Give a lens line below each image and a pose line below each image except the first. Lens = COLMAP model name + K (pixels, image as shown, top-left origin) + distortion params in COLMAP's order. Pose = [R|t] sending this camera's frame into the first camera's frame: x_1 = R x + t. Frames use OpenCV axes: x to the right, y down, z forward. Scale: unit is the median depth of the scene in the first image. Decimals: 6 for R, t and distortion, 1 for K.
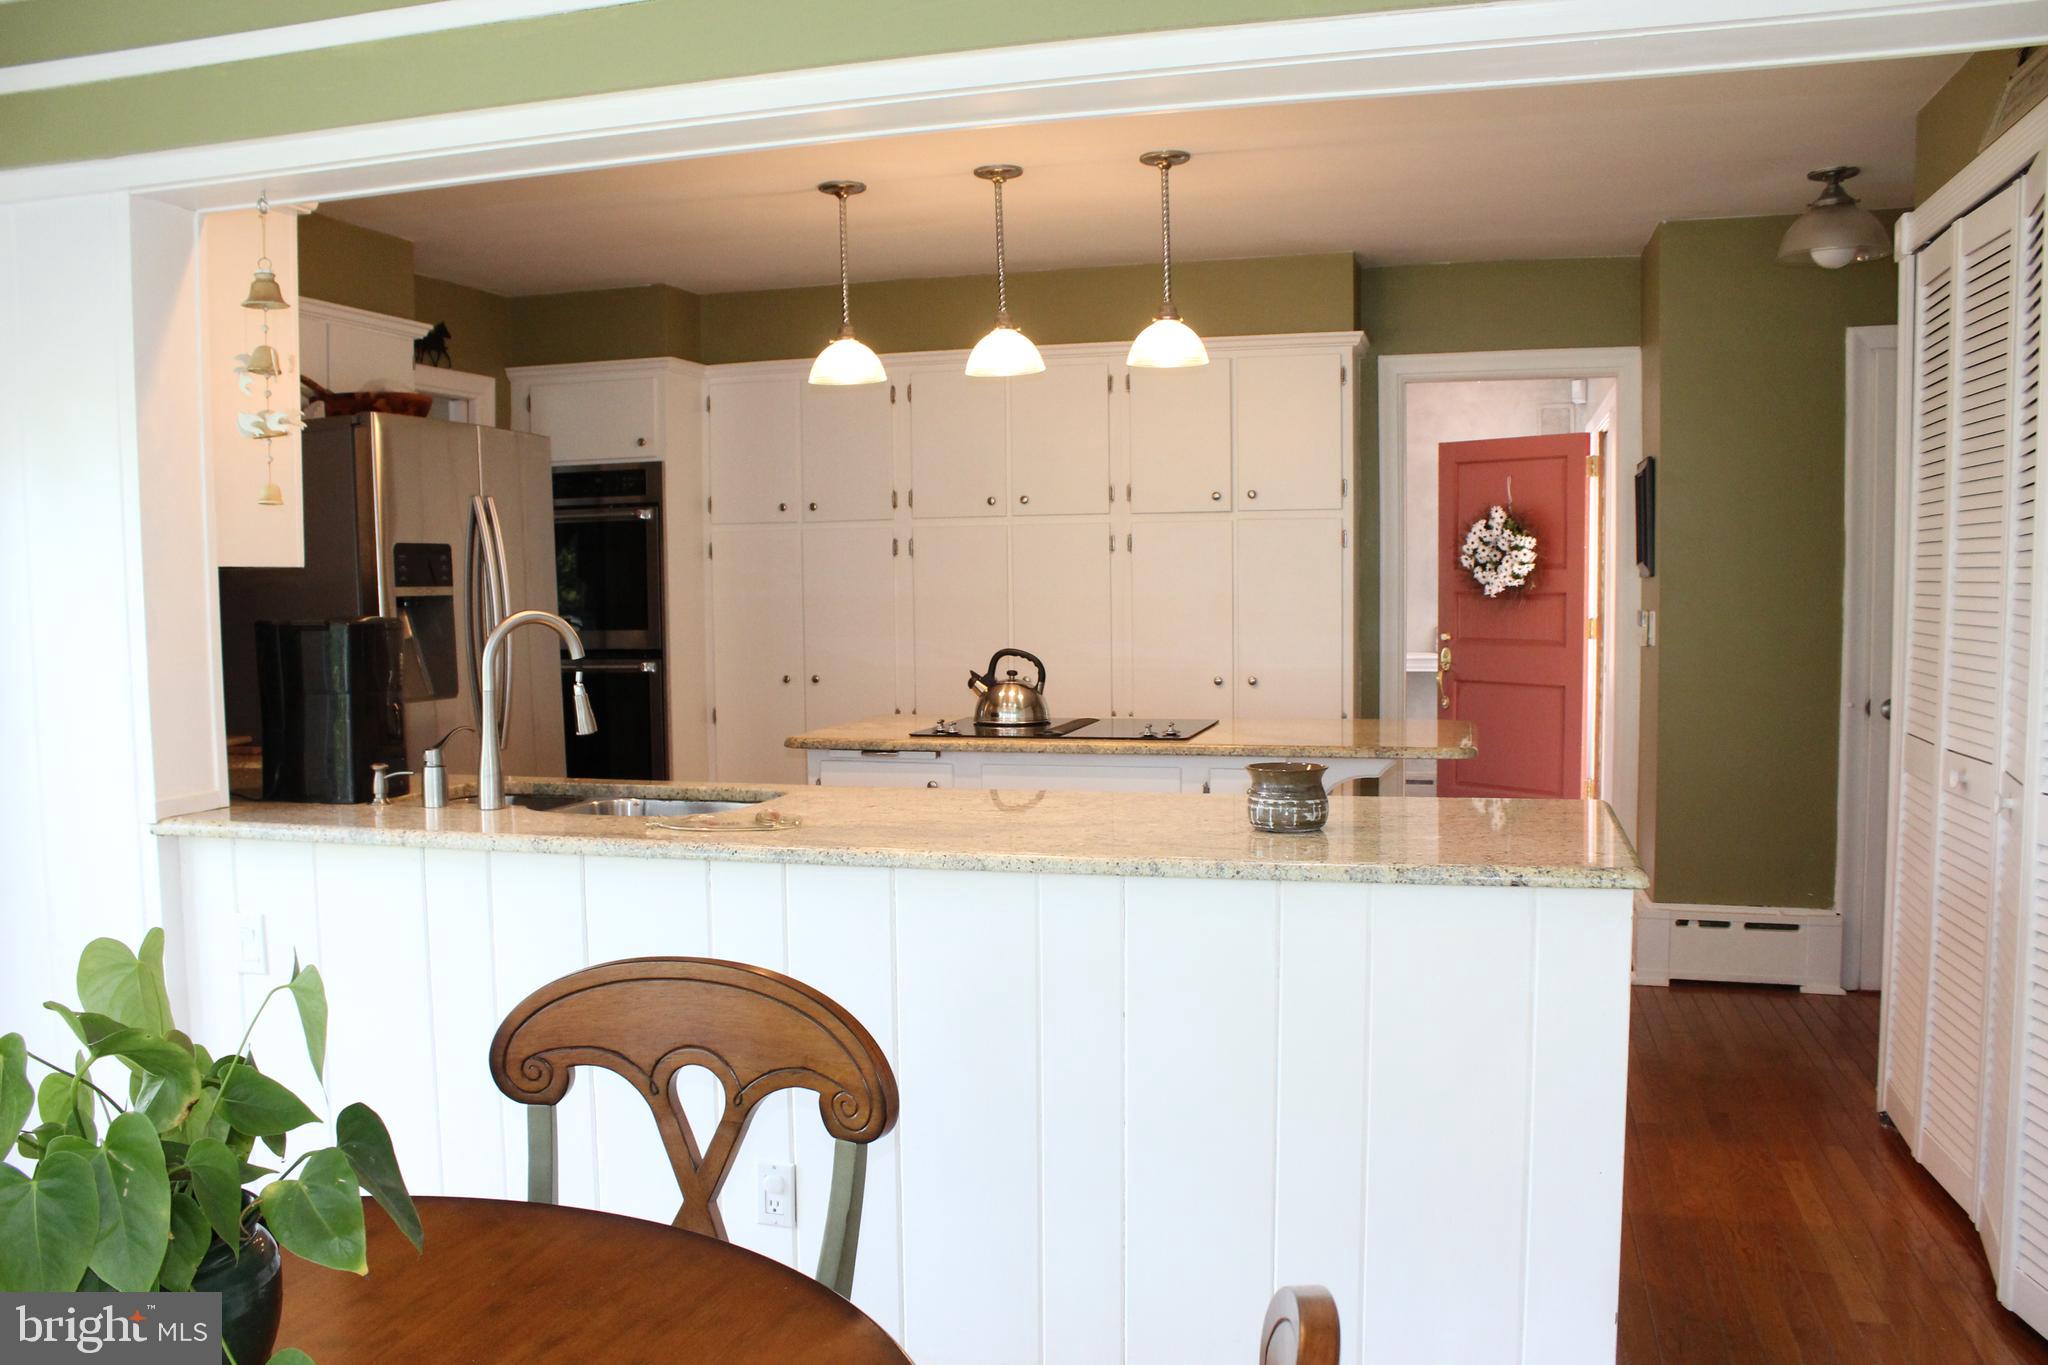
lens RADIAL K [[1718.8, 0, 1010.9], [0, 1718.8, 684.5], [0, 0, 1]] dist [-0.154521, 0.143518]
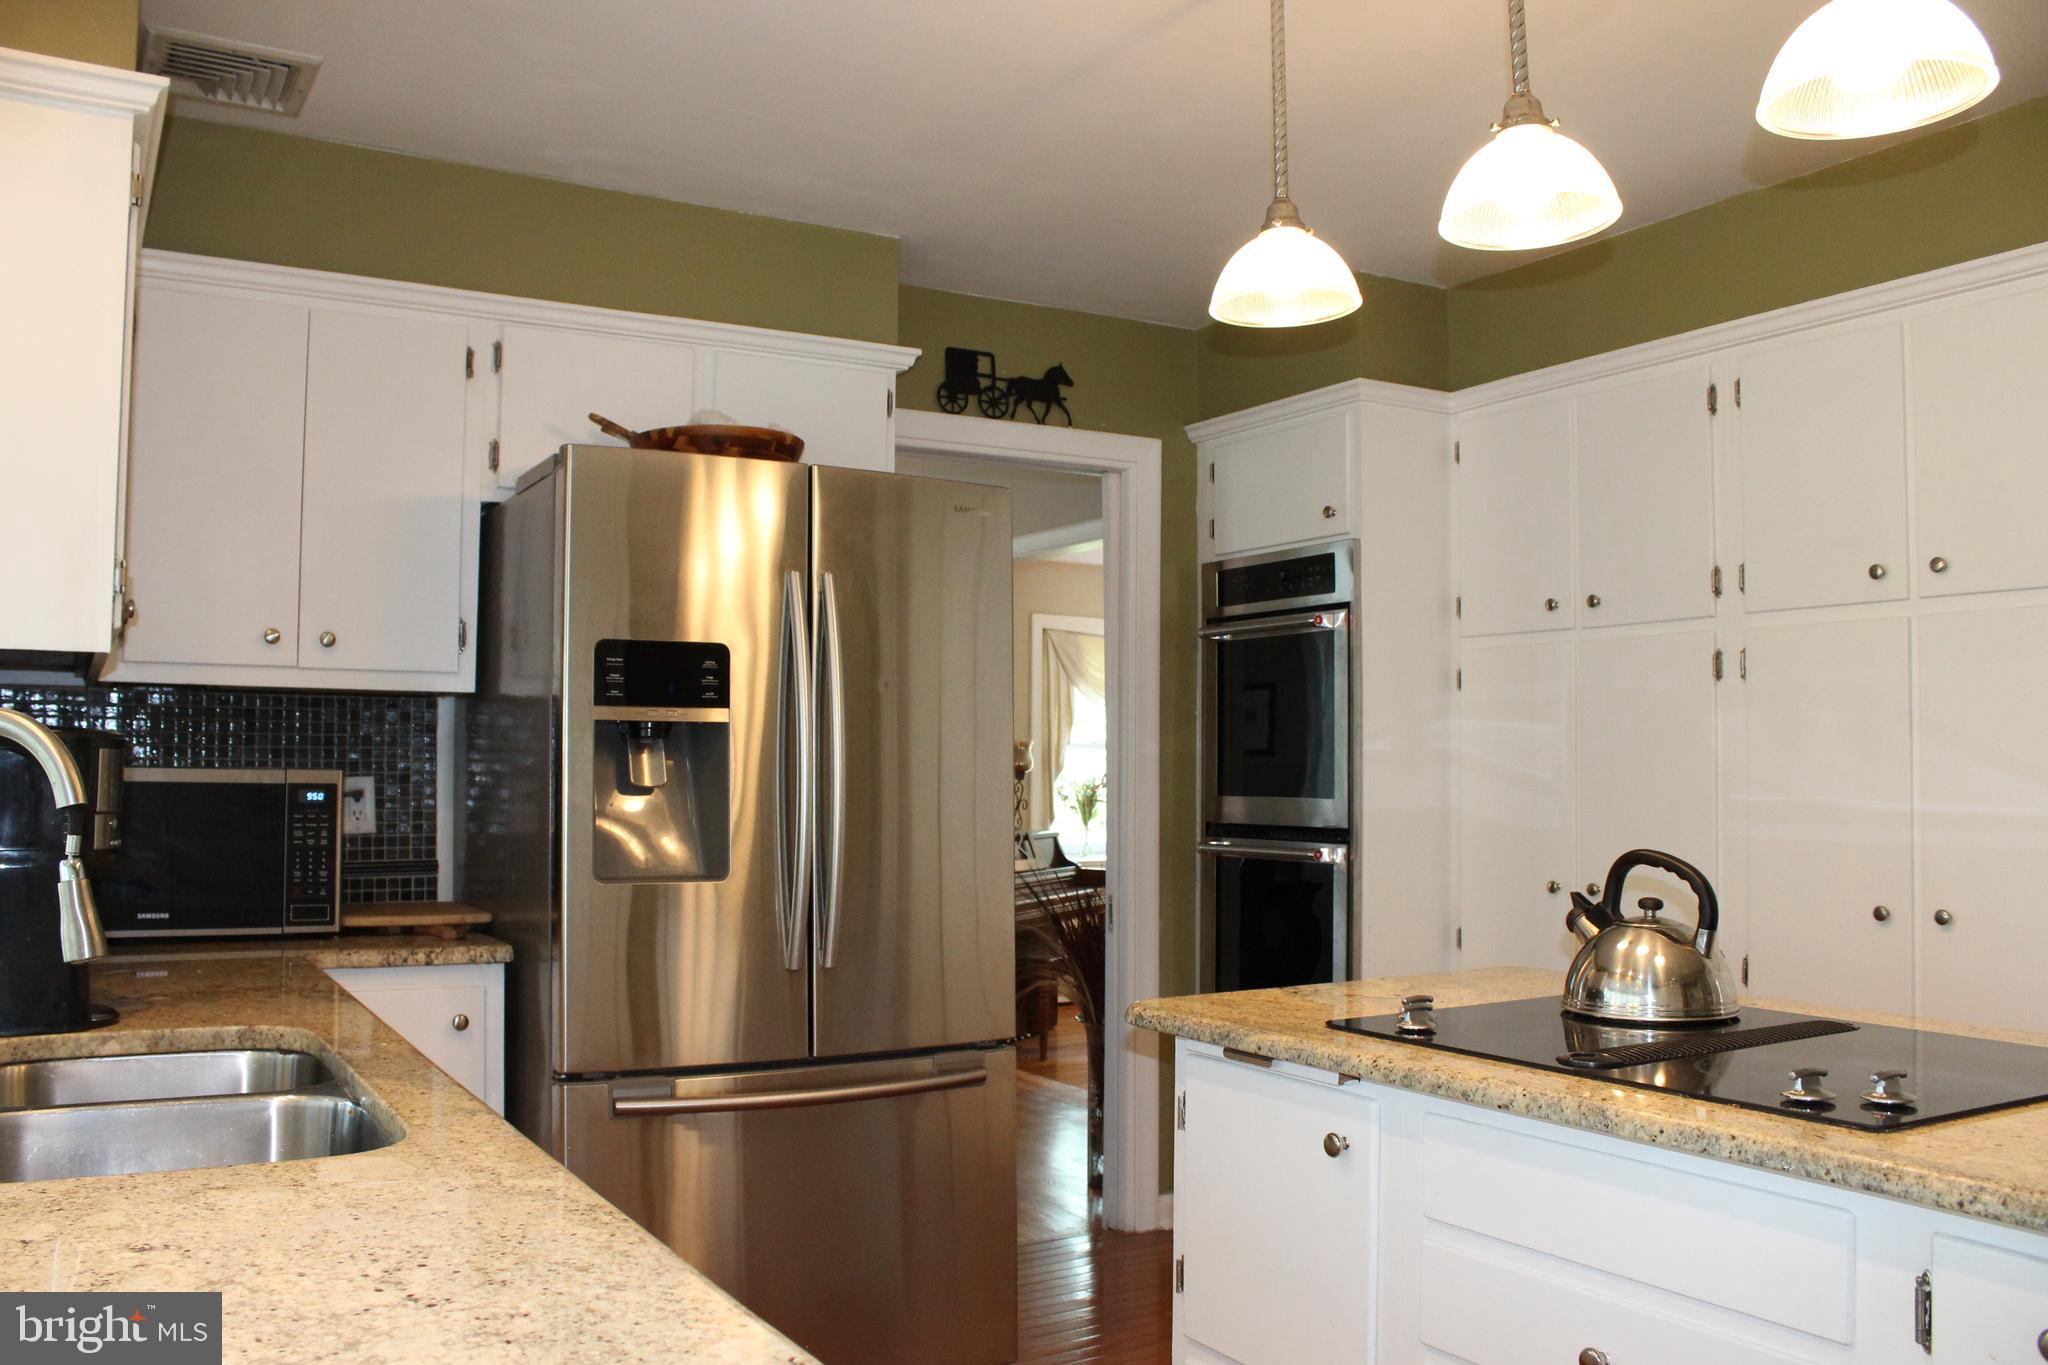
lens RADIAL K [[1718.8, 0, 1016.3], [0, 1718.8, 682.3], [0, 0, 1]] dist [-0.154521, 0.143518]
pose [[0.725438, -0.016920, -0.688079, 0.187325], [-0.057128, 0.994768, -0.084691, -0.017788], [0.685913, 0.100747, 0.720676, 0.564651]]
